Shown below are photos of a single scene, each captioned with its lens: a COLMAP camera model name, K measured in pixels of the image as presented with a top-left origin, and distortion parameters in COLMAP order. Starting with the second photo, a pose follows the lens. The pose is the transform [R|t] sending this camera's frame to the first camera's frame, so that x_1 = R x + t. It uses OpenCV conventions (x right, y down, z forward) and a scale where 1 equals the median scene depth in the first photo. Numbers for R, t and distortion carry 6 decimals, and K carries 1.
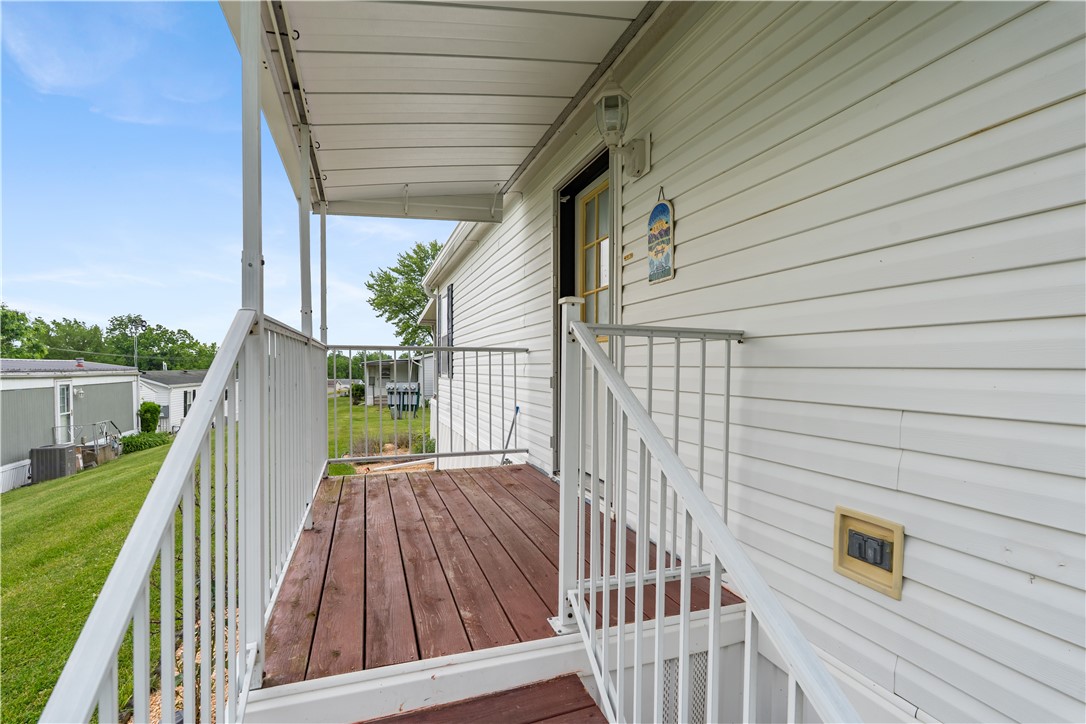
lens RADIAL K [[491.4, 0, 540.7], [0, 491.4, 367.7], [0, 0, 1]] dist [0.002736, 0.000204]
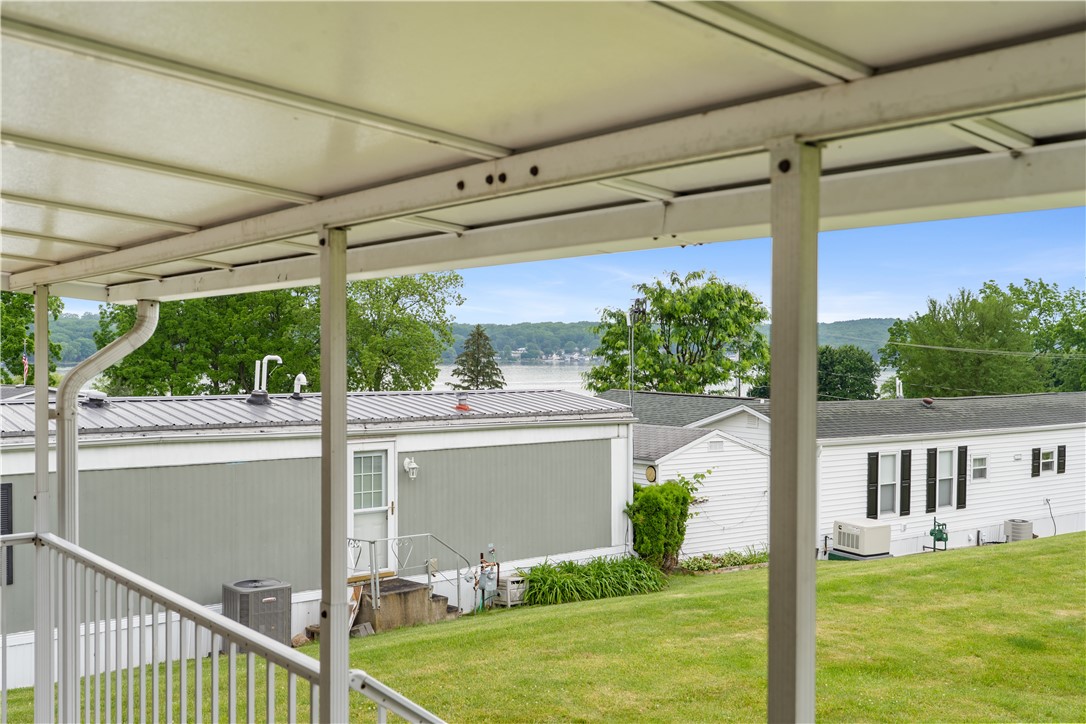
lens RADIAL K [[1090.0, 0, 543.0], [0, 1090.0, 362.0], [0, 0, 1]] dist [-0.004275, -0.002185]
pose [[0.326923, 0.002070, -0.945049, 0.027458], [-0.004420, 0.999990, 0.000662, -0.013936], [0.945041, 0.003960, 0.326929, 0.207225]]
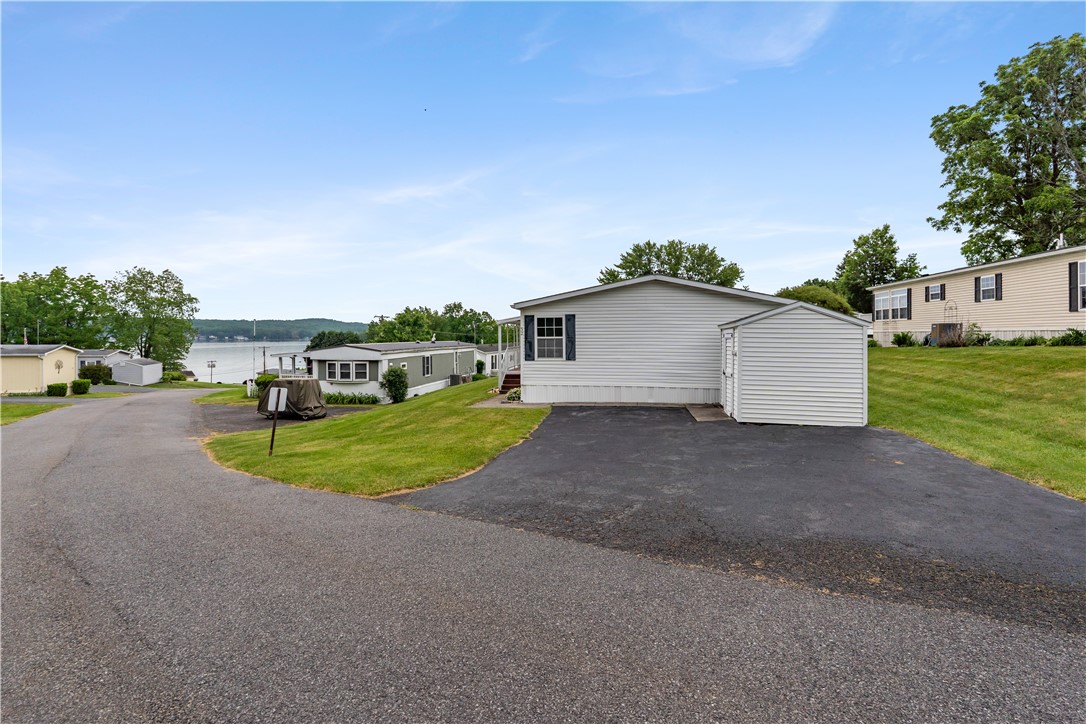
lens RADIAL K [[491.4, 0, 540.7], [0, 491.4, 367.7], [0, 0, 1]] dist [0.002736, 0.000204]
pose [[0.870970, 0.023812, -0.490760, 0.172417], [0.006559, 0.998172, 0.060072, -0.008320], [0.491293, -0.055540, 0.869222, -0.258368]]
